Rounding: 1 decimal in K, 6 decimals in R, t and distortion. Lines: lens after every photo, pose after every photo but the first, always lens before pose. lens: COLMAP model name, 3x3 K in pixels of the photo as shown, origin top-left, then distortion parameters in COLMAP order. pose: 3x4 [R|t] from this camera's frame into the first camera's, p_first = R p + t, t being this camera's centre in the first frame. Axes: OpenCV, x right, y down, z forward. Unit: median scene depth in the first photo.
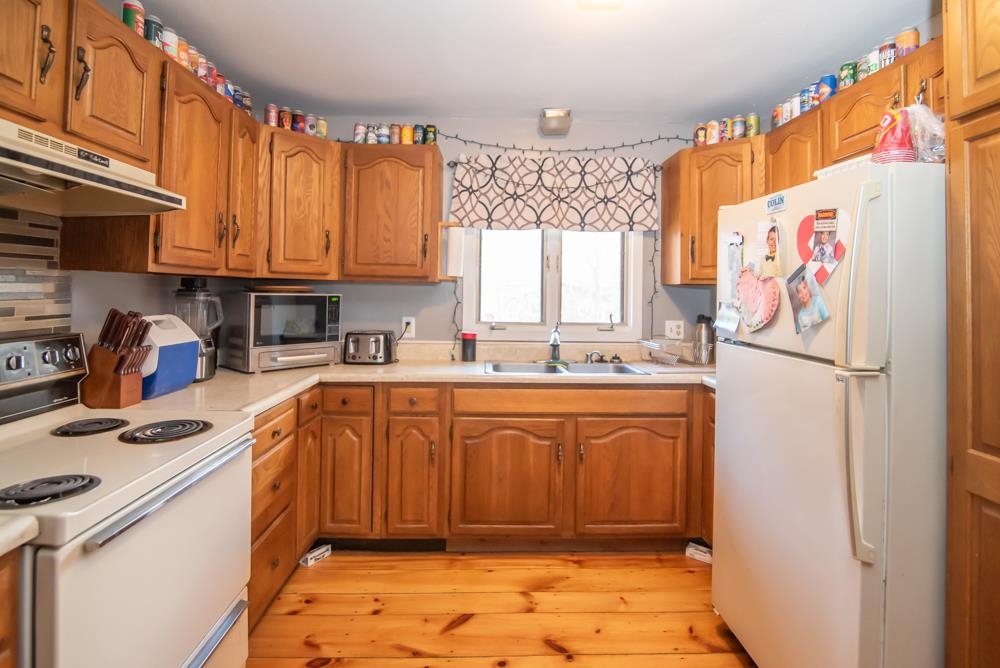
lens RADIAL K [[484.2, 0, 497.9], [0, 484.2, 285.4], [0, 0, 1]] dist [-0.019306, -0.000127]
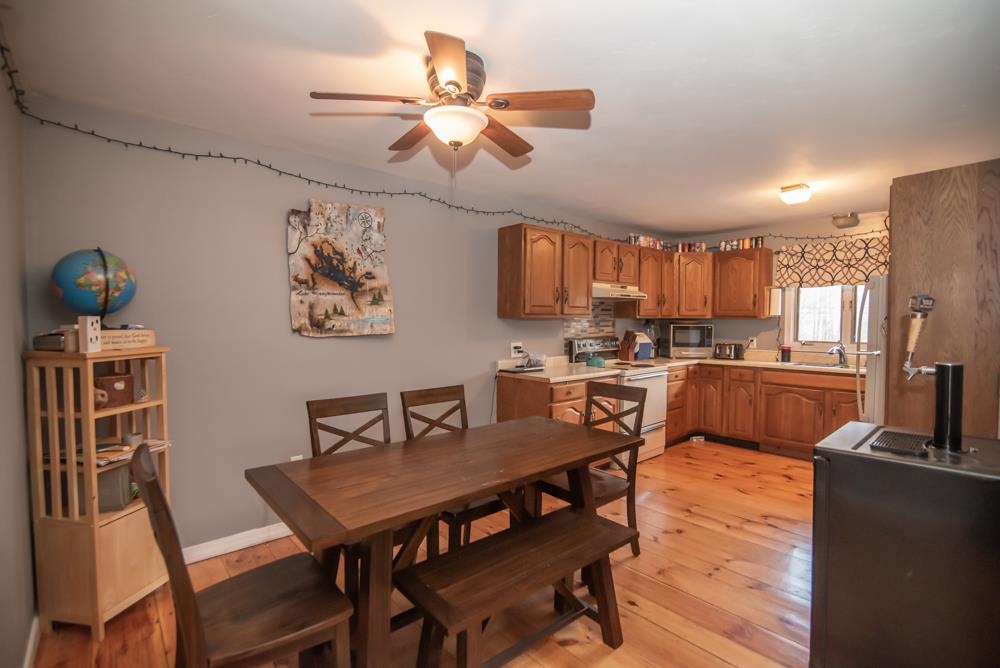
lens RADIAL K [[468.4, 0, 501.5], [0, 468.4, 337.1], [0, 0, 1]] dist [-0.012502, 0.000368]
pose [[0.639705, 0.015400, -0.768467, 0.670993], [0.017315, 0.999257, 0.034439, -0.015647], [0.768426, -0.035336, 0.638962, -1.038116]]
